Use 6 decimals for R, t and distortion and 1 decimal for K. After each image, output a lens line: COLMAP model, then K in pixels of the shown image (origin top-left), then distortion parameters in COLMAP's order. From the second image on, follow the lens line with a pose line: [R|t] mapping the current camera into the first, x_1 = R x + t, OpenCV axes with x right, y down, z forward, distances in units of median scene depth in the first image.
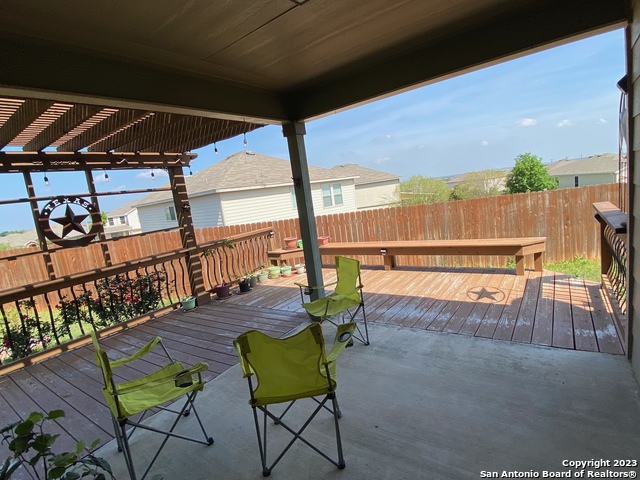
lens RADIAL K [[314.6, 0, 321.9], [0, 314.6, 239.8], [0, 0, 1]] dist [0.083203, -0.077056]
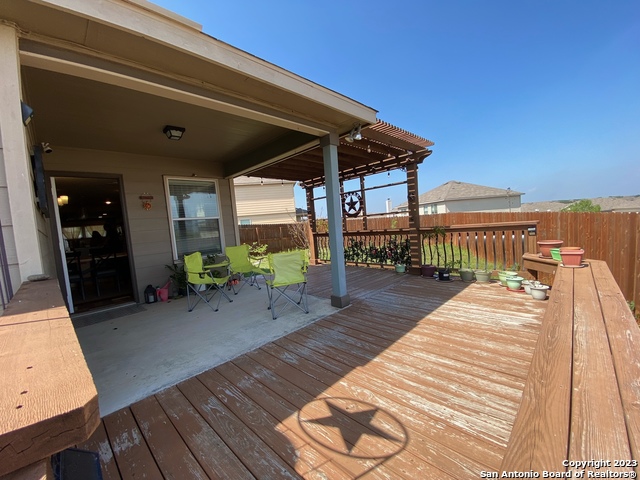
lens RADIAL K [[256.1, 0, 320.0], [0, 256.1, 240.0], [0, 0, 1]] dist [0.042813, -0.033500]
pose [[-0.120758, 0.205079, -0.971267, 0.825145], [-0.048974, 0.976005, 0.212168, -0.167711], [0.991473, 0.073188, -0.107817, 0.977843]]
